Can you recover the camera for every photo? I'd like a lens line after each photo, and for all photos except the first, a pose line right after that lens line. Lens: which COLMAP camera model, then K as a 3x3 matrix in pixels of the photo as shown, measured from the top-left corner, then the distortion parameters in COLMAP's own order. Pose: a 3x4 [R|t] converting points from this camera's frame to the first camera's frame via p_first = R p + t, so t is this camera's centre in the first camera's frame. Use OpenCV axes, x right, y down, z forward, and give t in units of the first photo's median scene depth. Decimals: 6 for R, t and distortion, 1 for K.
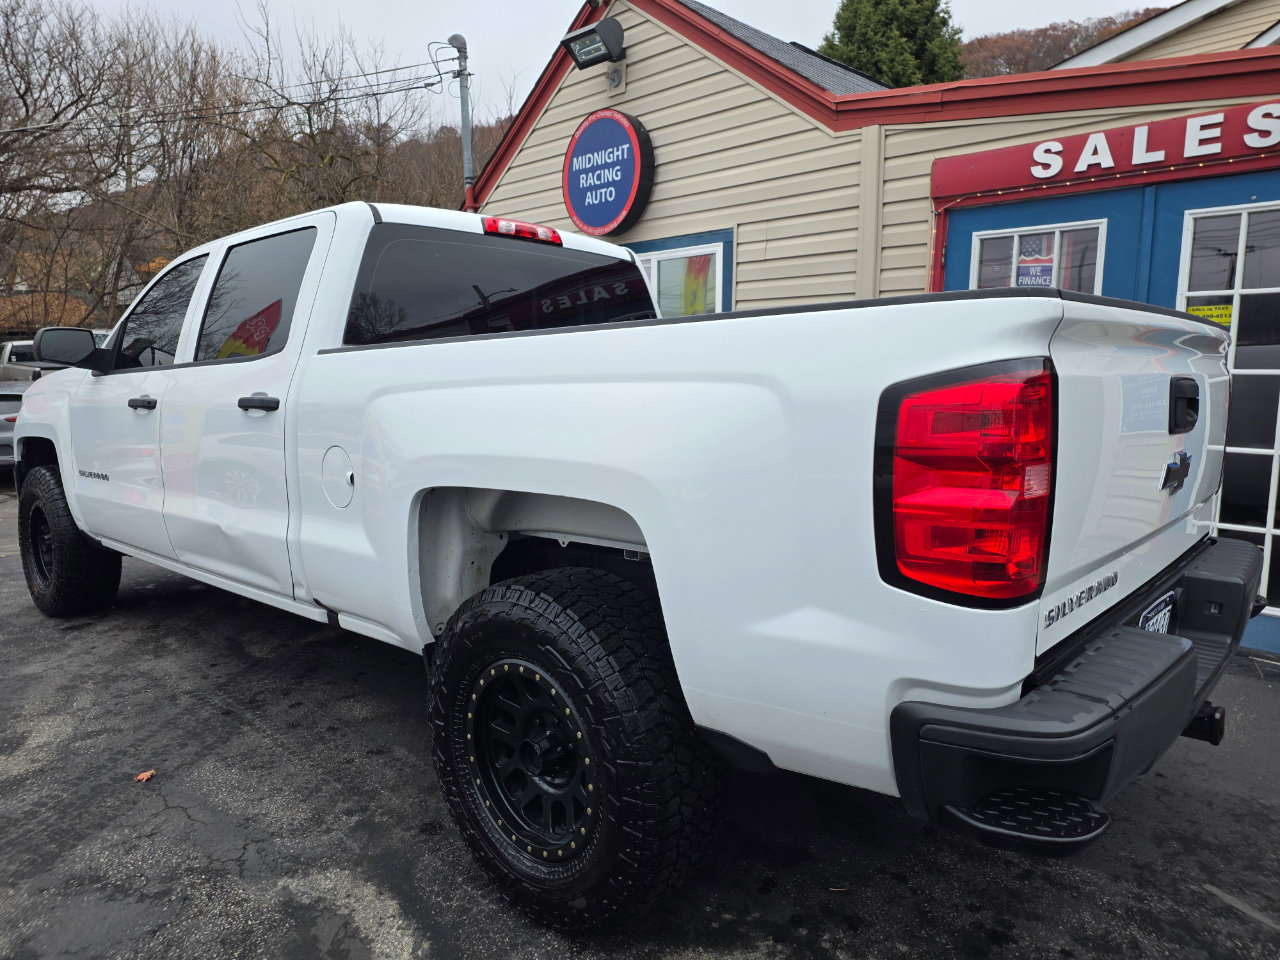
lens RADIAL K [[857.4, 0, 635.8], [0, 857.4, 486.7], [0, 0, 1]] dist [0.044927, -0.026915]
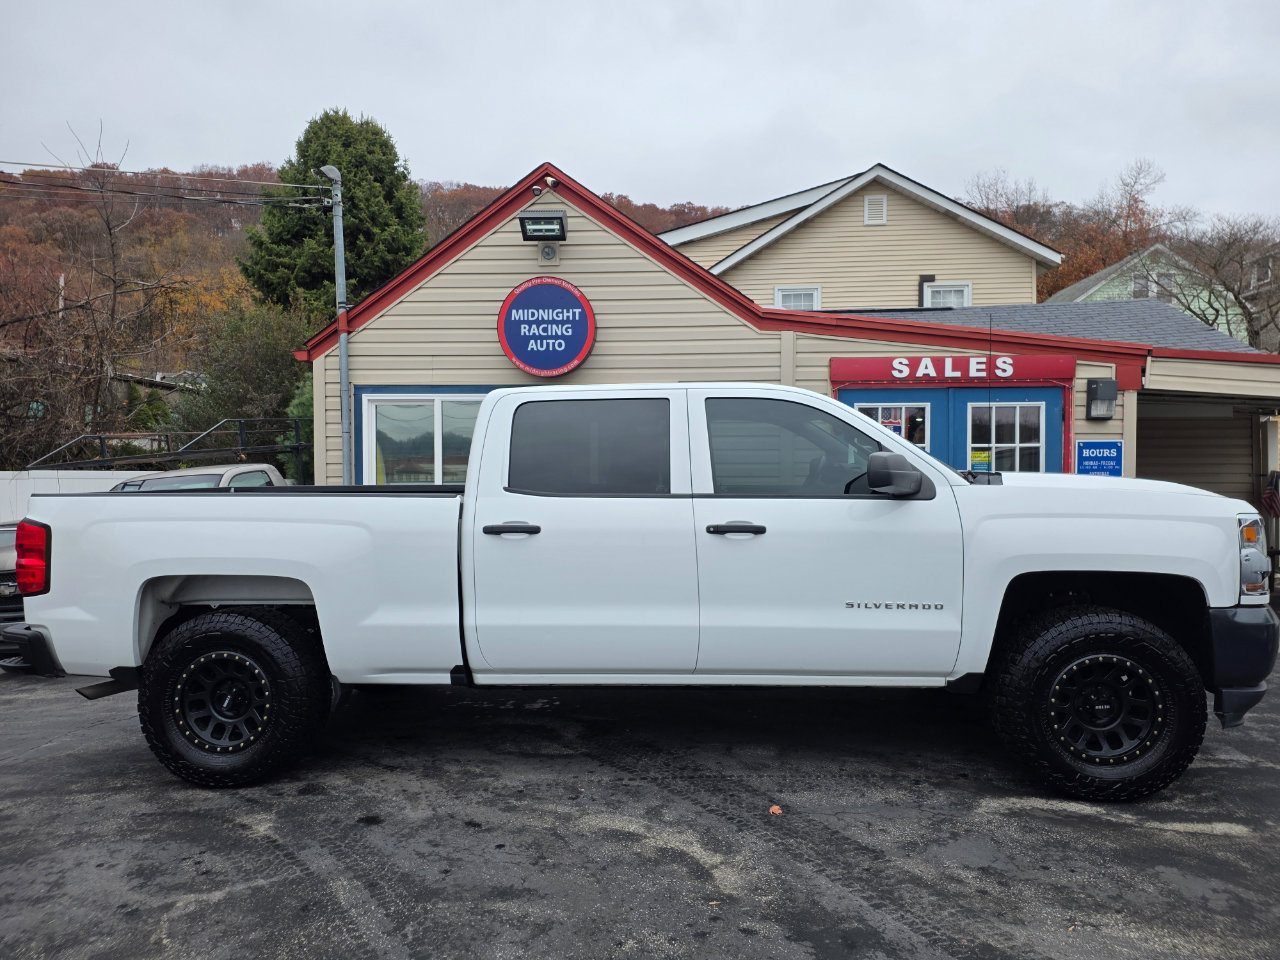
lens RADIAL K [[857.4, 0, 652.6], [0, 857.4, 487.9], [0, 0, 1]] dist [0.044927, -0.026915]
pose [[0.740753, -0.018952, 0.671510, -1.083242], [0.101843, 0.991216, -0.084370, -0.037610], [-0.664013, 0.130886, 0.736176, 0.076943]]
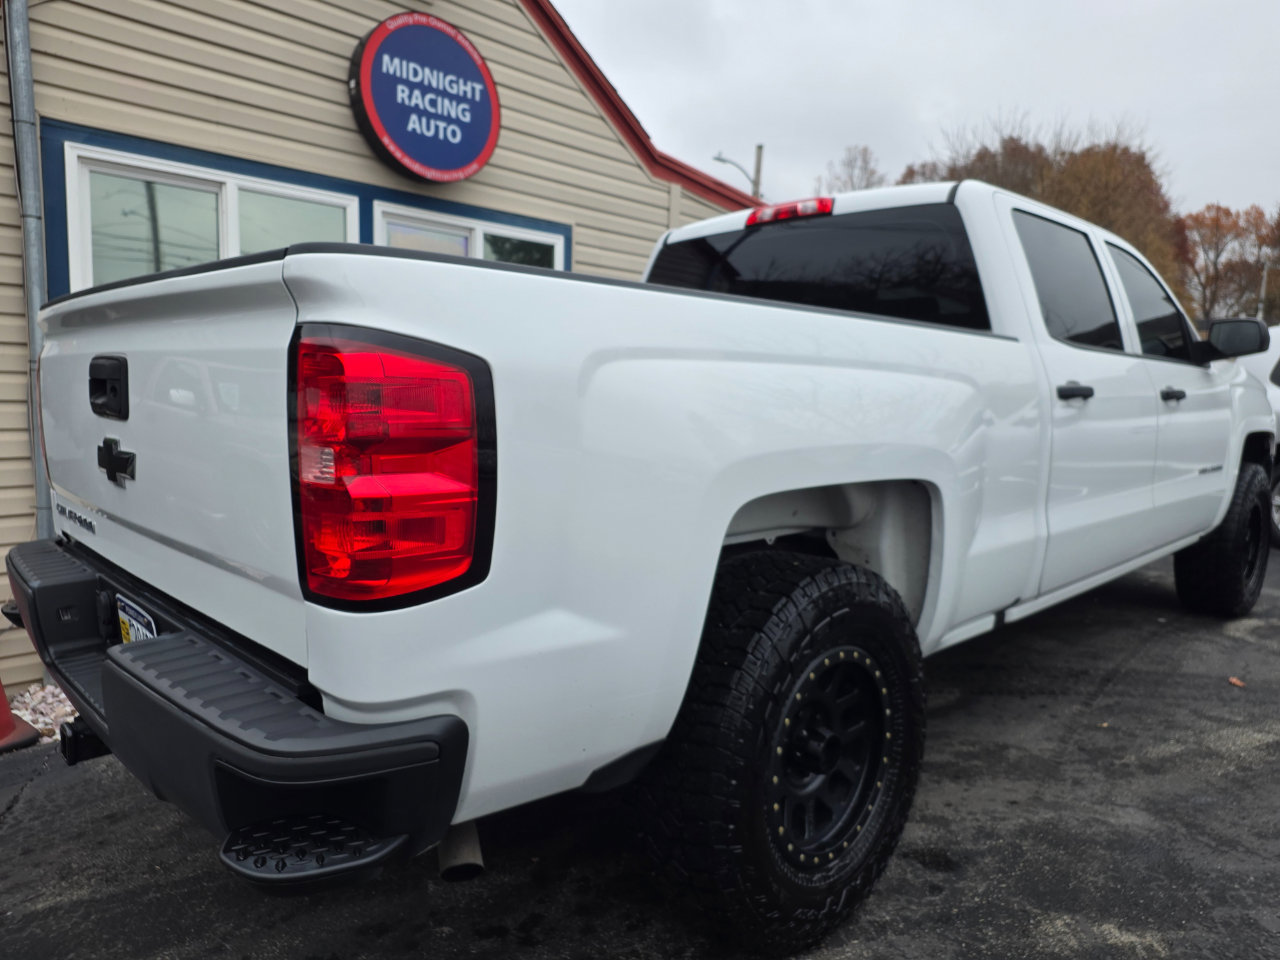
lens RADIAL K [[857.4, 0, 656.5], [0, 857.4, 481.5], [0, 0, 1]] dist [0.044927, -0.026915]
pose [[-0.026379, -0.107231, 0.993884, -1.226731], [0.123373, 0.986280, 0.109685, -0.135914], [-0.992010, 0.125512, -0.012788, 1.261218]]
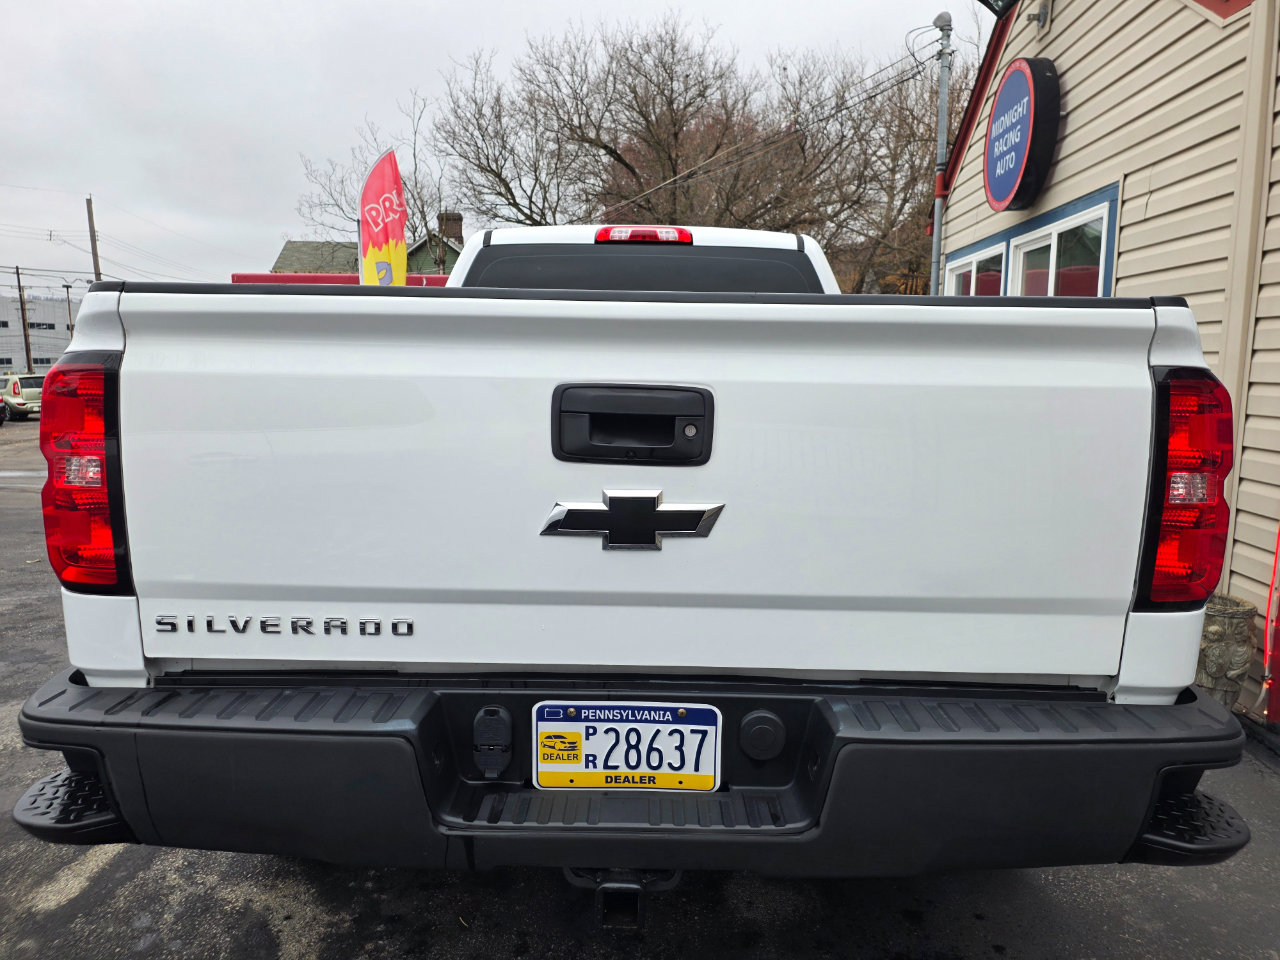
lens RADIAL K [[857.4, 0, 627.3], [0, 857.4, 477.9], [0, 0, 1]] dist [0.044927, -0.026915]
pose [[0.663914, 0.099839, -0.741114, 0.547210], [-0.108723, 0.993404, 0.036428, -0.035846], [0.739863, 0.056391, 0.670390, 0.260808]]
